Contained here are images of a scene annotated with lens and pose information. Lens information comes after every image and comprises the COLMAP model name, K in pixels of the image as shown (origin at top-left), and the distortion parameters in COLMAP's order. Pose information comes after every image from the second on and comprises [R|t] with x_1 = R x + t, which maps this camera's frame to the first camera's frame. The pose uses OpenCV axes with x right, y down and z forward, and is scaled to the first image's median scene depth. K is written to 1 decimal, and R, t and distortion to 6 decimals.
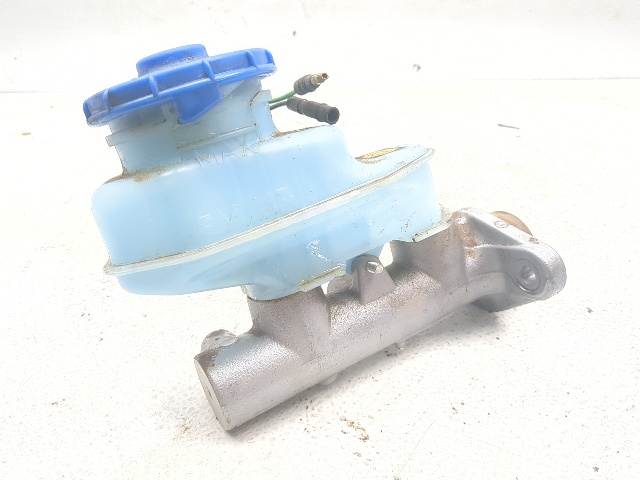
lens RADIAL K [[576.0, 0, 320.0], [0, 576.0, 240.0], [0, 0, 1]] dist [-0.008279, -0.012867]
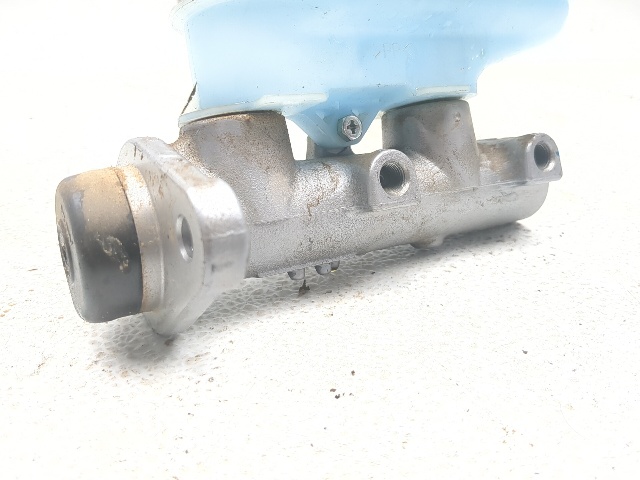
lens RADIAL K [[578.8, 0, 320.0], [0, 578.8, 240.0], [0, 0, 1]] dist [0.029929, -0.099863]
pose [[0.986987, -0.029625, 0.158047, 0.023304], [0.041760, 0.996382, -0.074022, 0.091113], [-0.155282, 0.079659, 0.984653, 0.442655]]
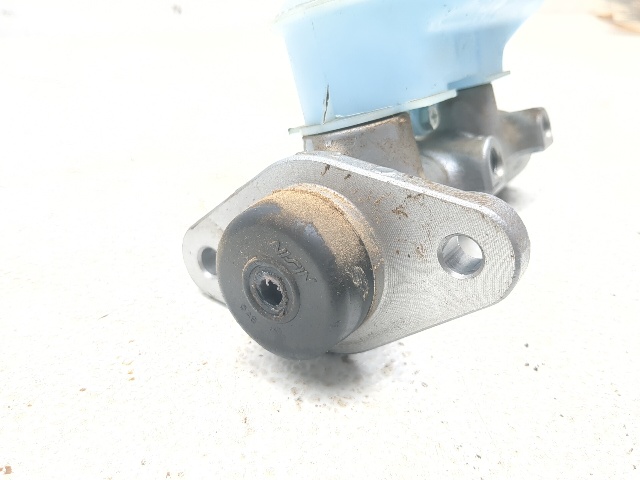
lens RADIAL K [[576.0, 0, 320.0], [0, 576.0, 240.0], [0, 0, 1]] dist [-0.008279, -0.012867]
pose [[0.822168, -0.199728, 0.533056, -0.321764], [0.199918, 0.978087, 0.058127, -0.004205], [-0.532985, 0.058777, 0.844081, 0.576938]]
